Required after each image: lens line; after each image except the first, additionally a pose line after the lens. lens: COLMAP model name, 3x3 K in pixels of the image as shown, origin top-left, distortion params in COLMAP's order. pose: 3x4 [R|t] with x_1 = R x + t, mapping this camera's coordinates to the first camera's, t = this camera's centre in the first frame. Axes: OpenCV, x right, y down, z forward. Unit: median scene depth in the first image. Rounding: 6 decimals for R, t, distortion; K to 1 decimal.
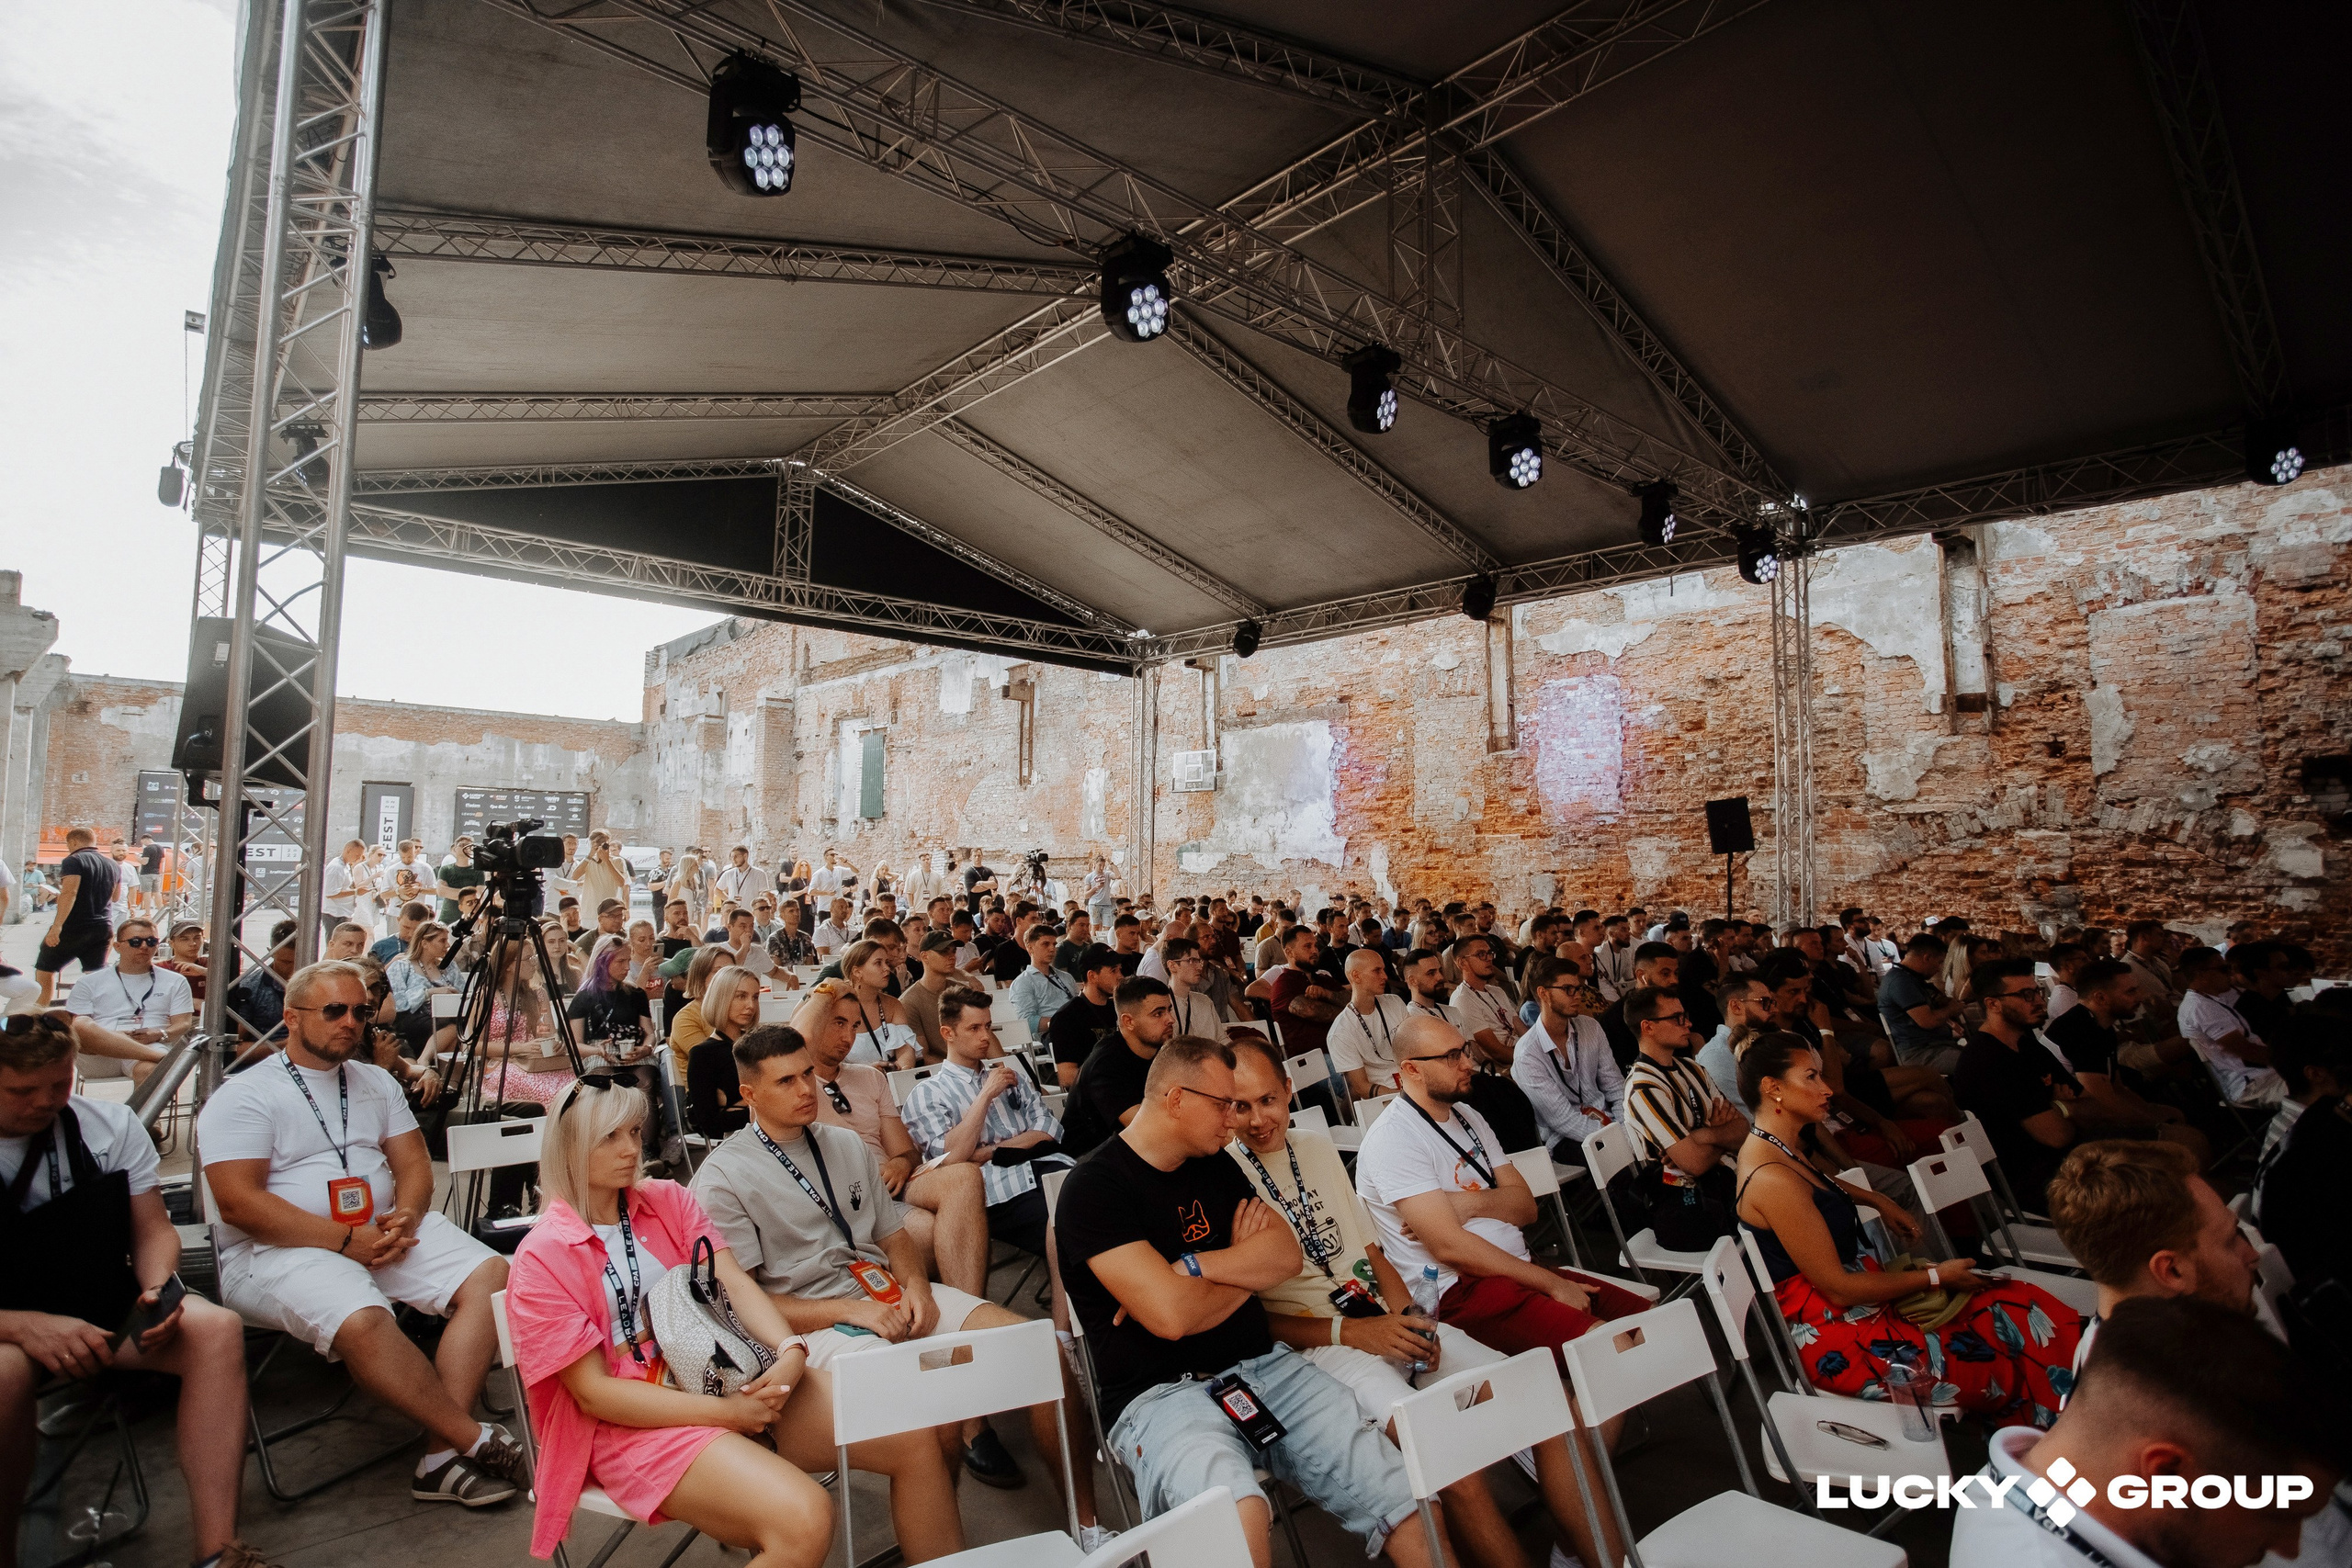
lens RADIAL K [[1212.6, 0, 1176.0], [0, 1212.6, 784.0], [0, 0, 1]] dist [-0.061022, 0.029483]
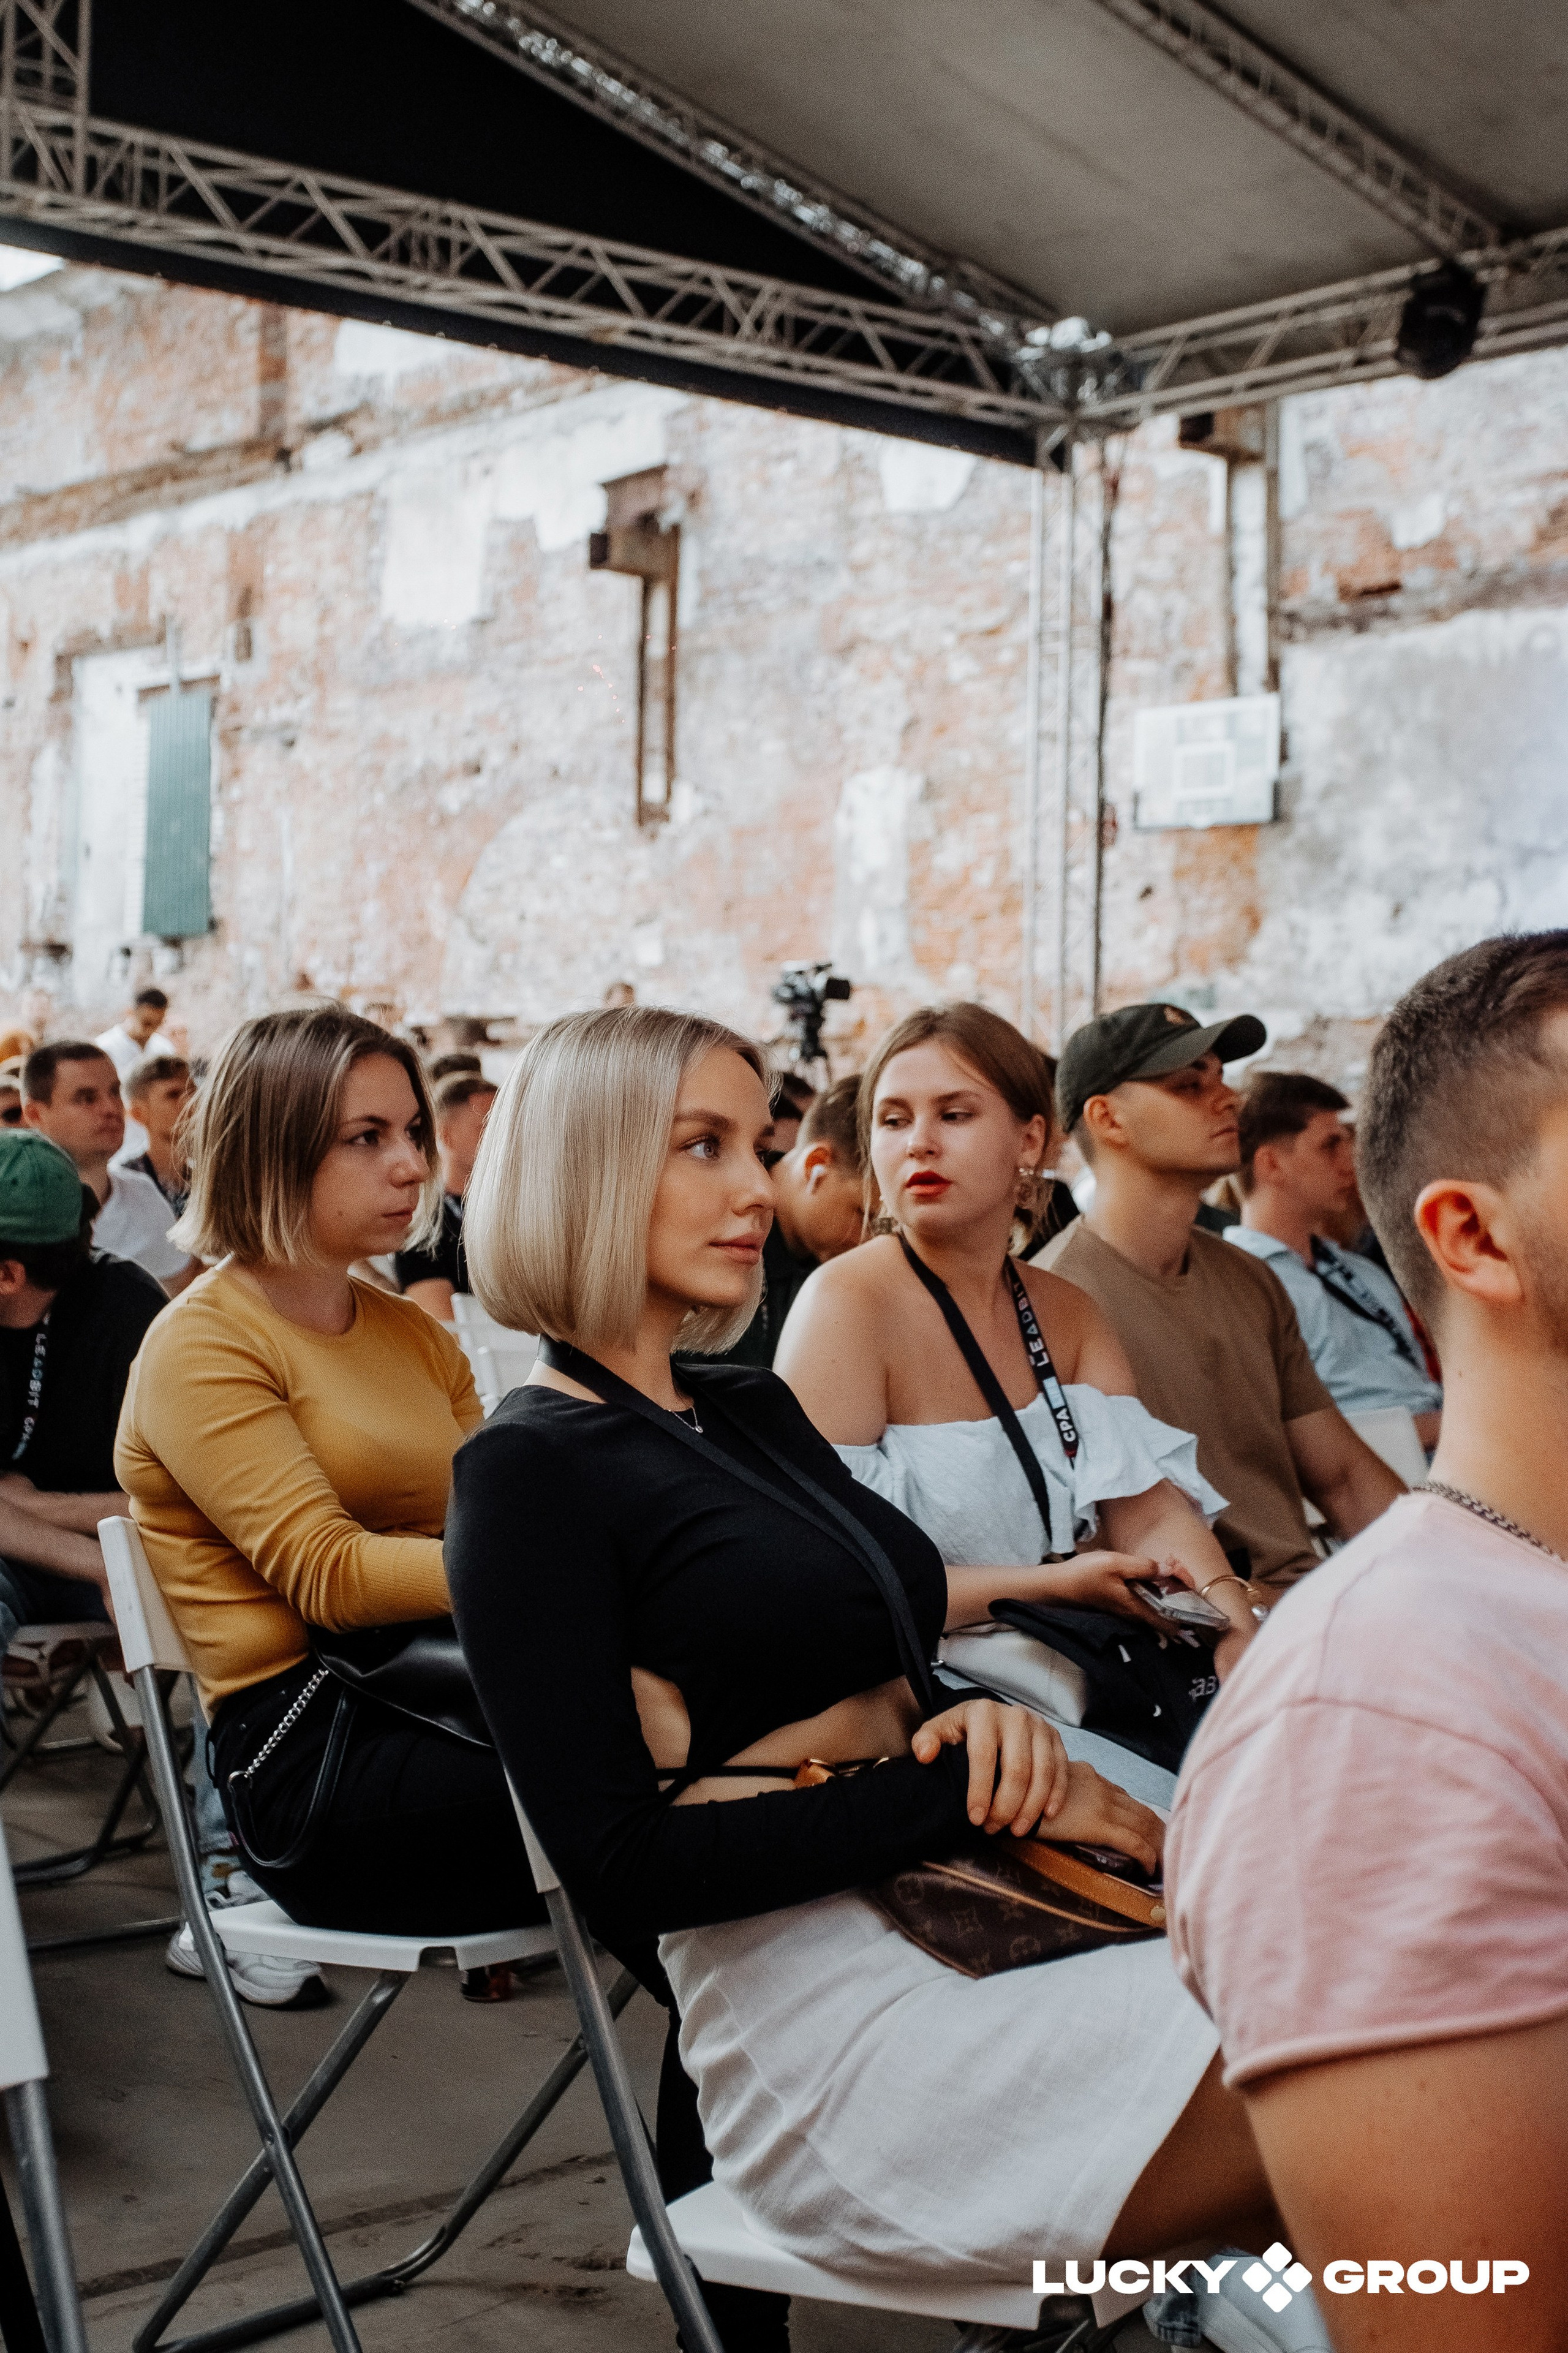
lens RADIAL K [[3258.4, 0, 842.5], [0, 3258.4, 986.1], [0, 0, 1]] dist [0.040183, 0.061693]
pose [[0.999849, 0.003860, -0.016918, -0.091893], [-0.003460, 0.999715, 0.023615, 0.038944], [0.017005, -0.023553, 0.999578, 0.143337]]
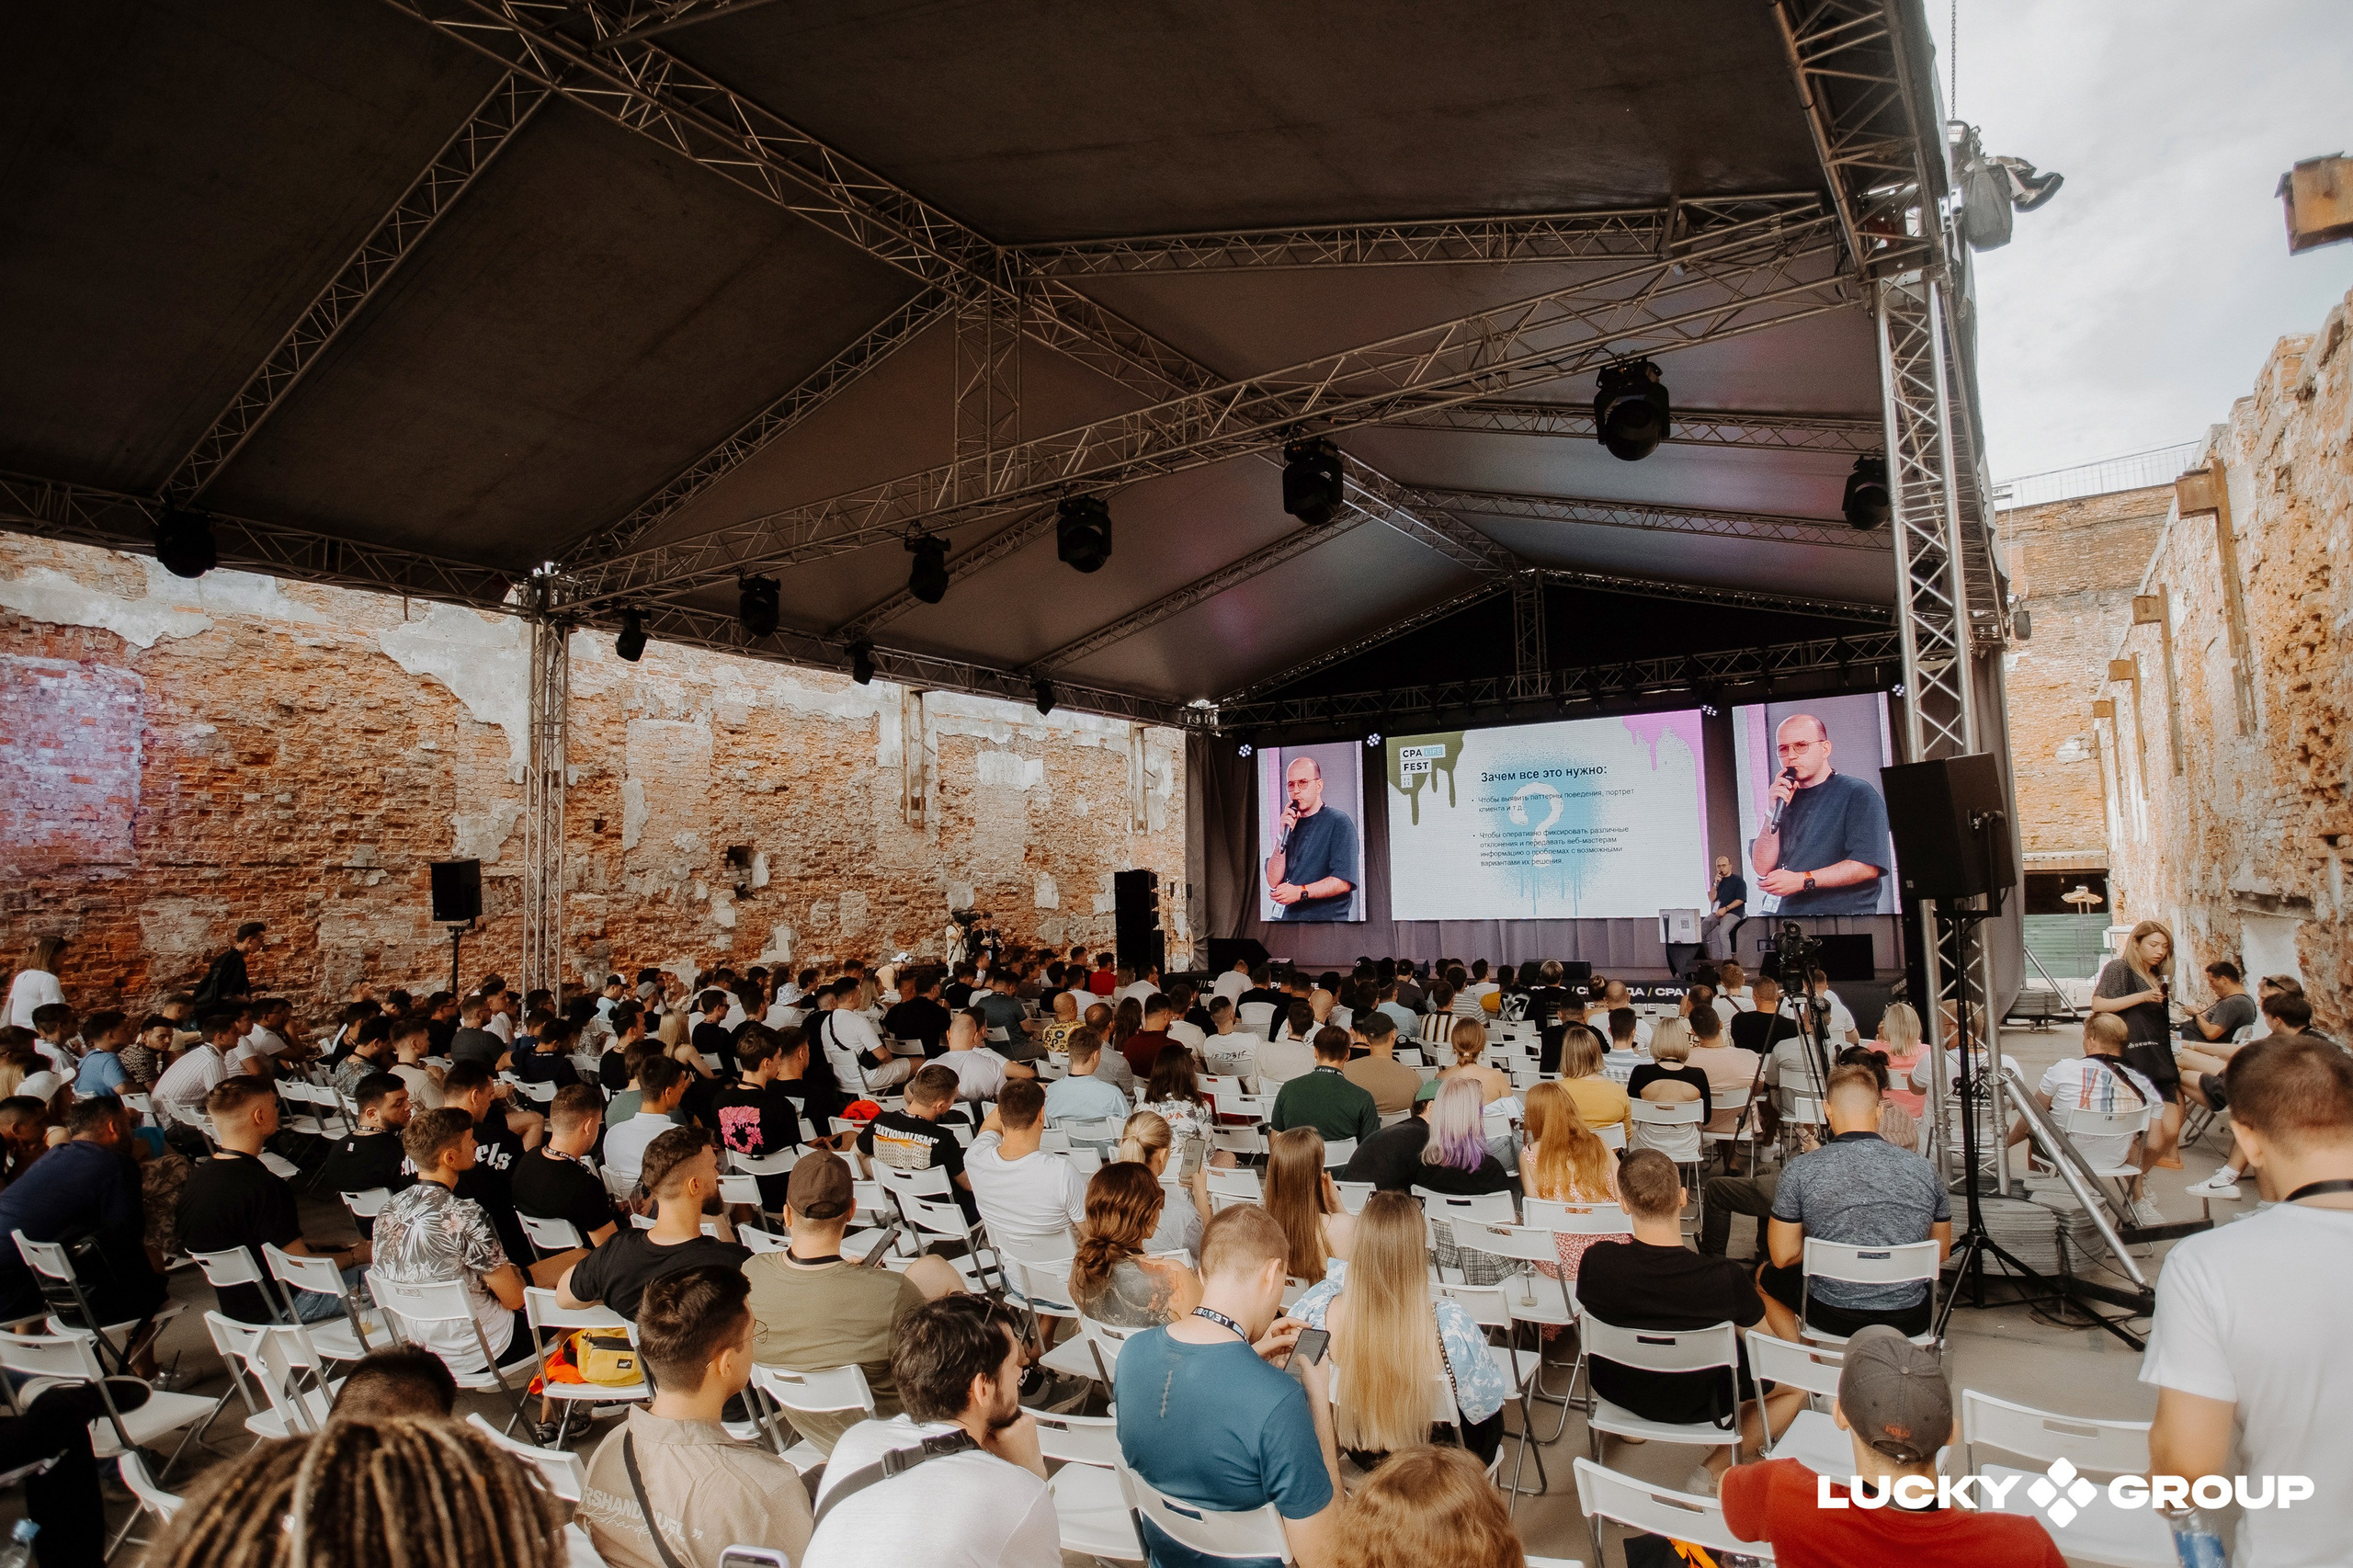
lens RADIAL K [[1213.2, 0, 1176.5], [0, 1213.2, 784.0], [0, 0, 1]] dist [-0.061022, 0.029483]
pose [[-0.214287, 0.084207, 0.973134, -0.467922], [-0.050770, 0.993970, -0.097190, 0.013666], [-0.975450, -0.070232, -0.208720, 0.567055]]
